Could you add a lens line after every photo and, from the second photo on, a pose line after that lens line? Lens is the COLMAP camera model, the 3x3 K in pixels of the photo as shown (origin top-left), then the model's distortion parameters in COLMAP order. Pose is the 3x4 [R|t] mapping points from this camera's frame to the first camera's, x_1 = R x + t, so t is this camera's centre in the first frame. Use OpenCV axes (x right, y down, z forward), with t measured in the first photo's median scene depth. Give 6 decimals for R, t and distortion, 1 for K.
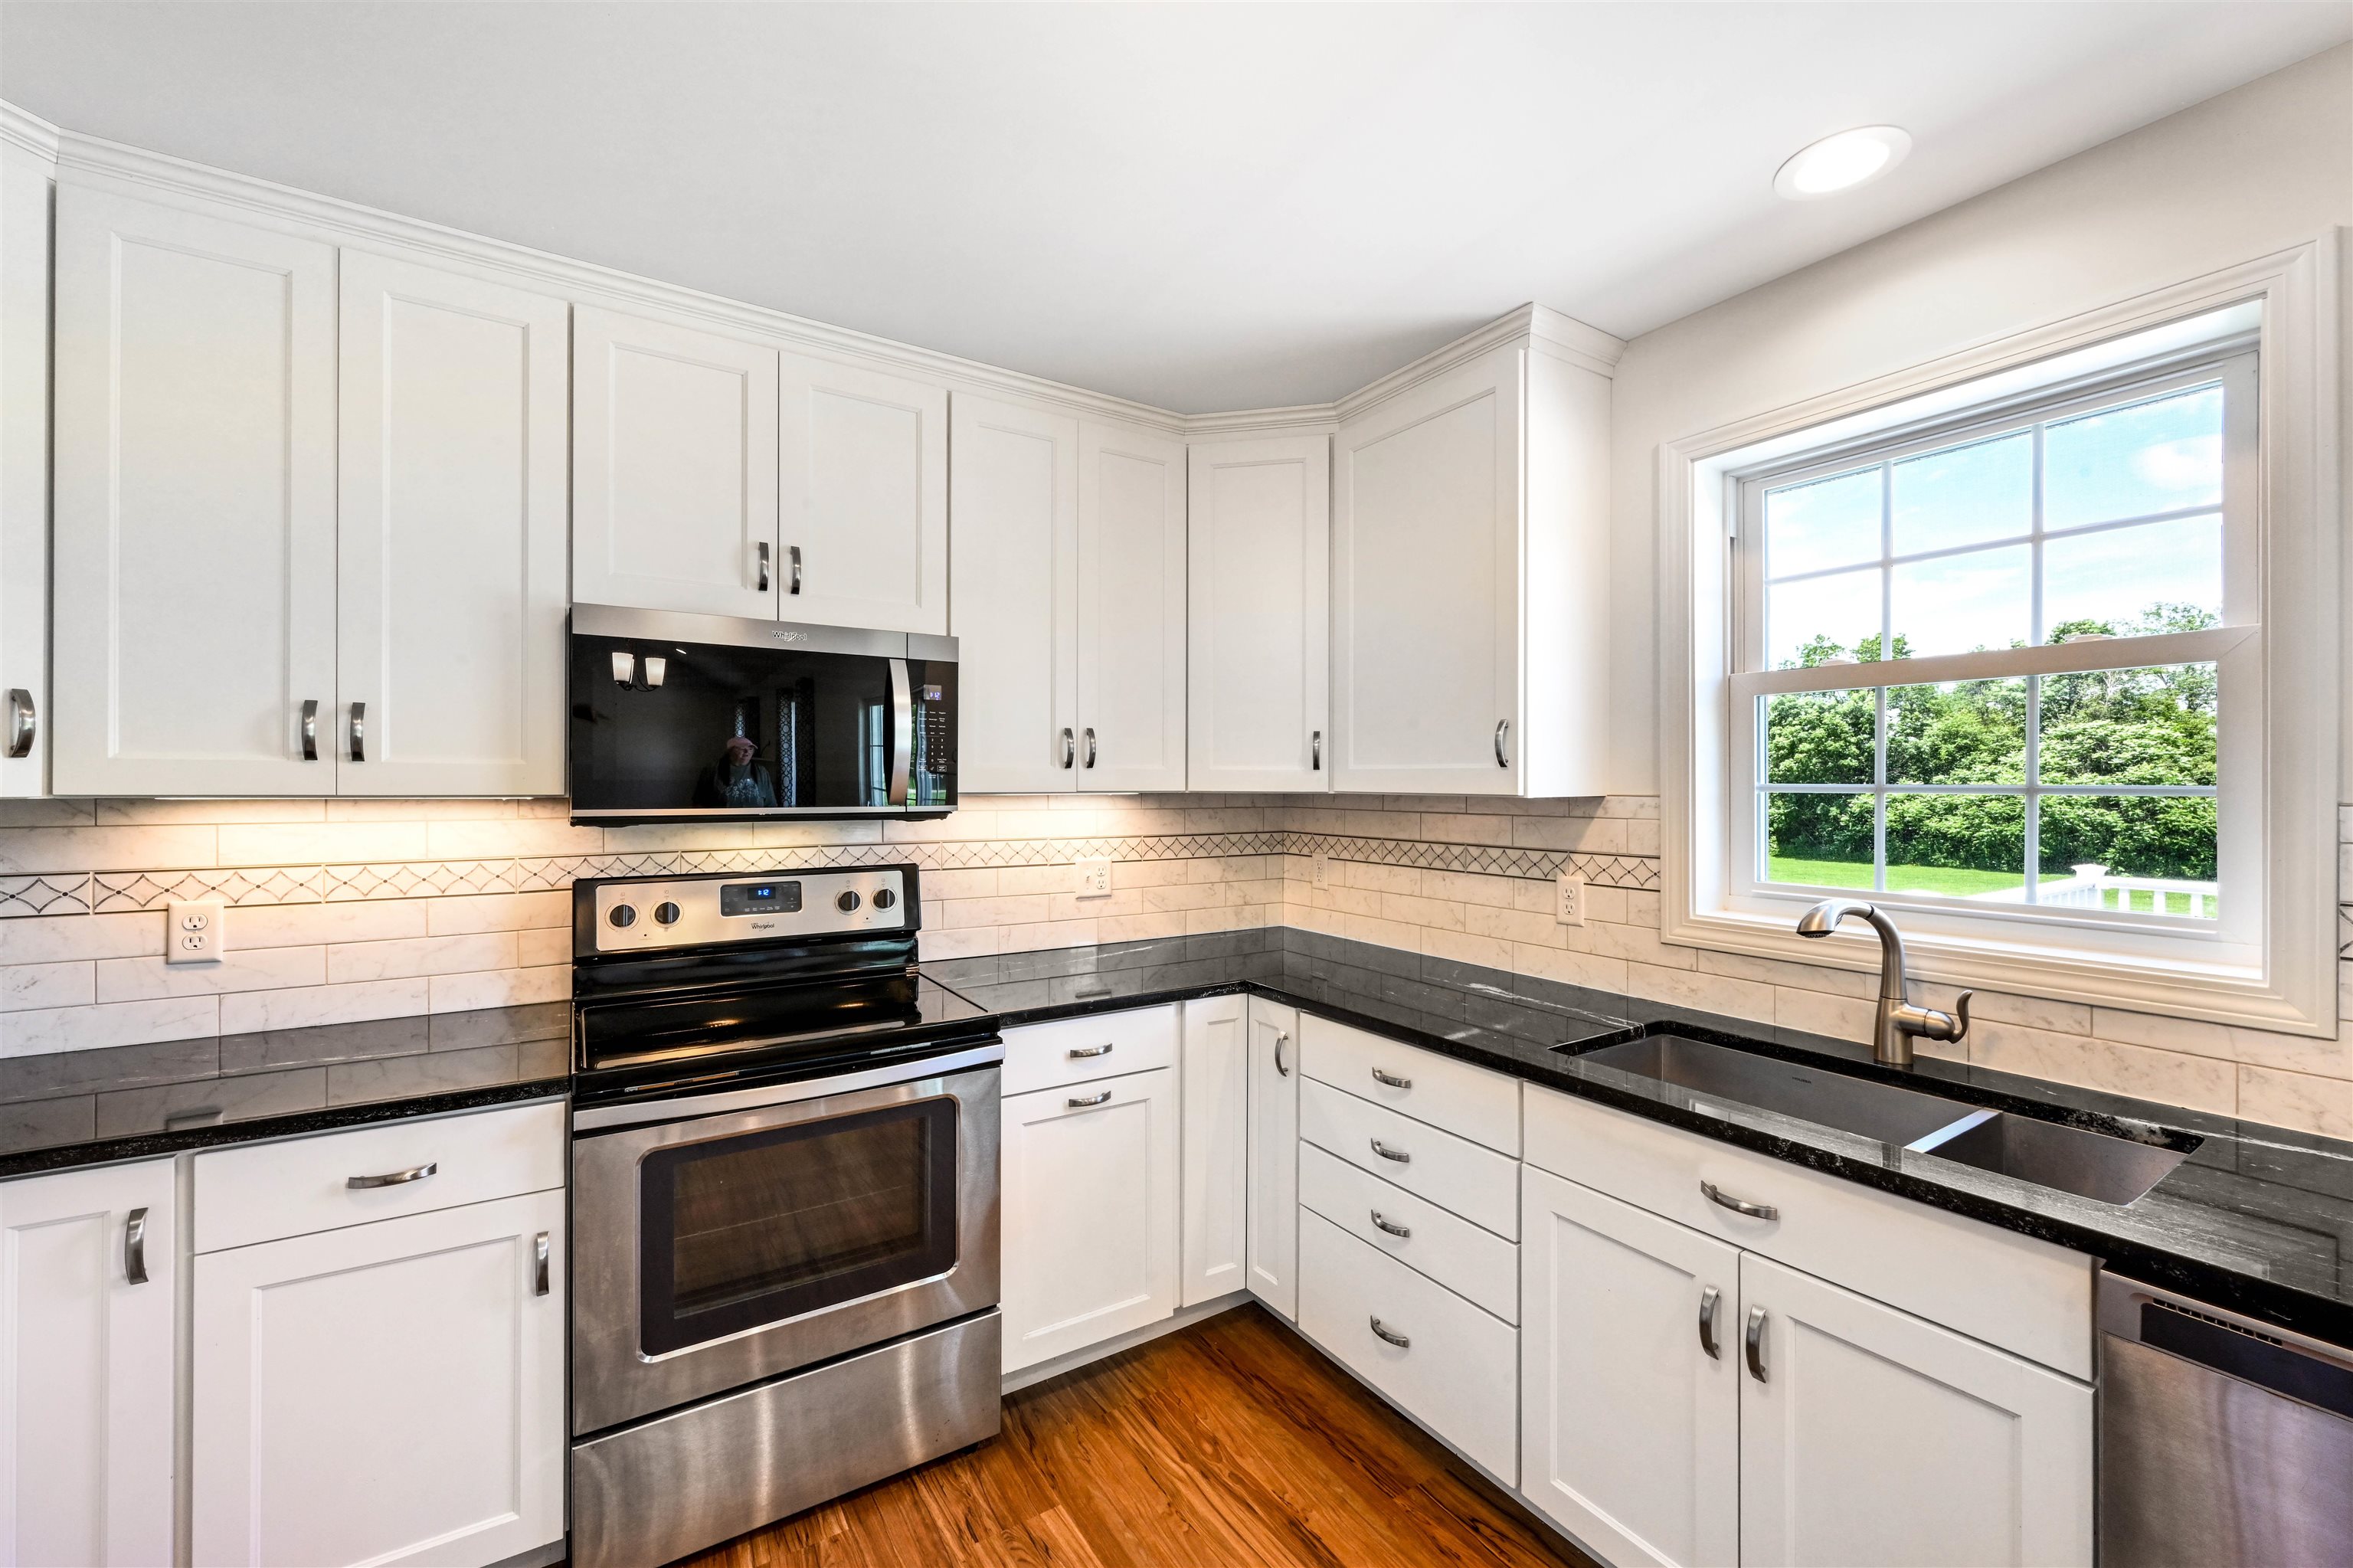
lens RADIAL K [[944.9, 0, 1184.8], [0, 944.9, 784.5], [0, 0, 1]] dist [-0.000830, 0.001086]
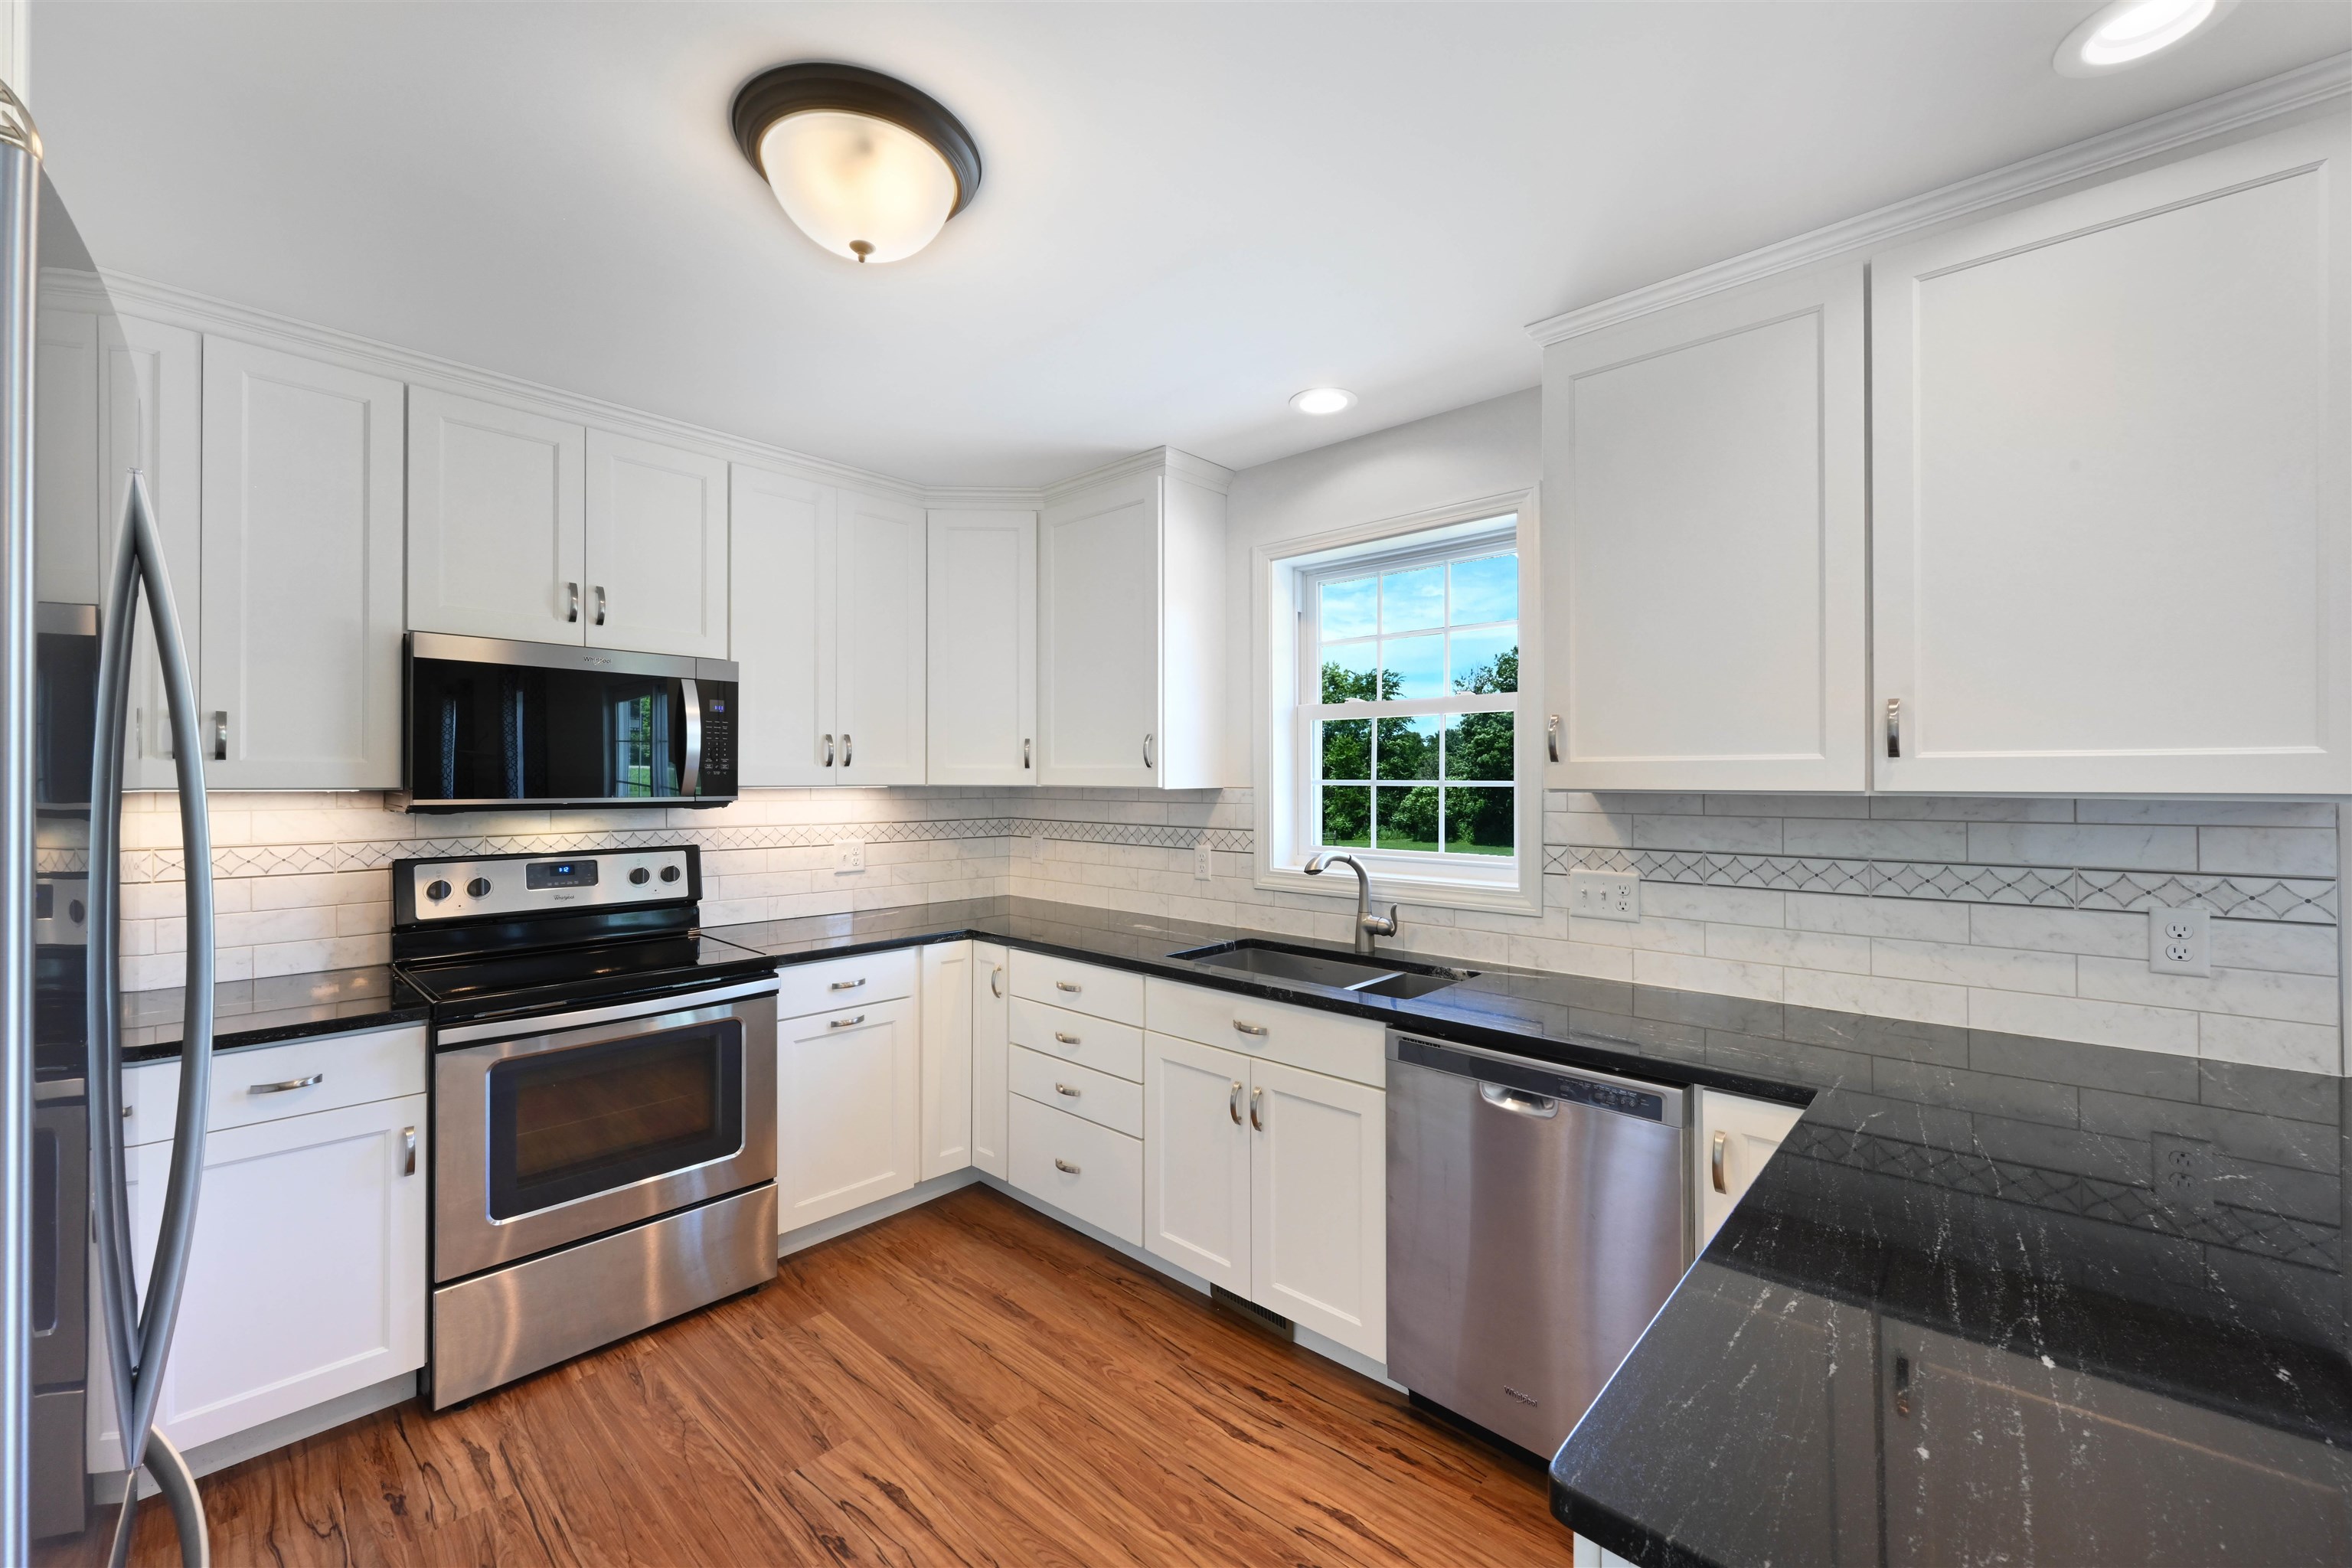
lens RADIAL K [[944.5, 0, 1118.6], [0, 944.5, 786.4], [0, 0, 1]] dist [-0.000830, 0.001086]
pose [[0.983073, -0.000408, 0.183212, 0.031888], [-0.000929, 0.999974, 0.007215, -0.000258], [-0.183210, -0.007263, 0.983047, -0.392220]]
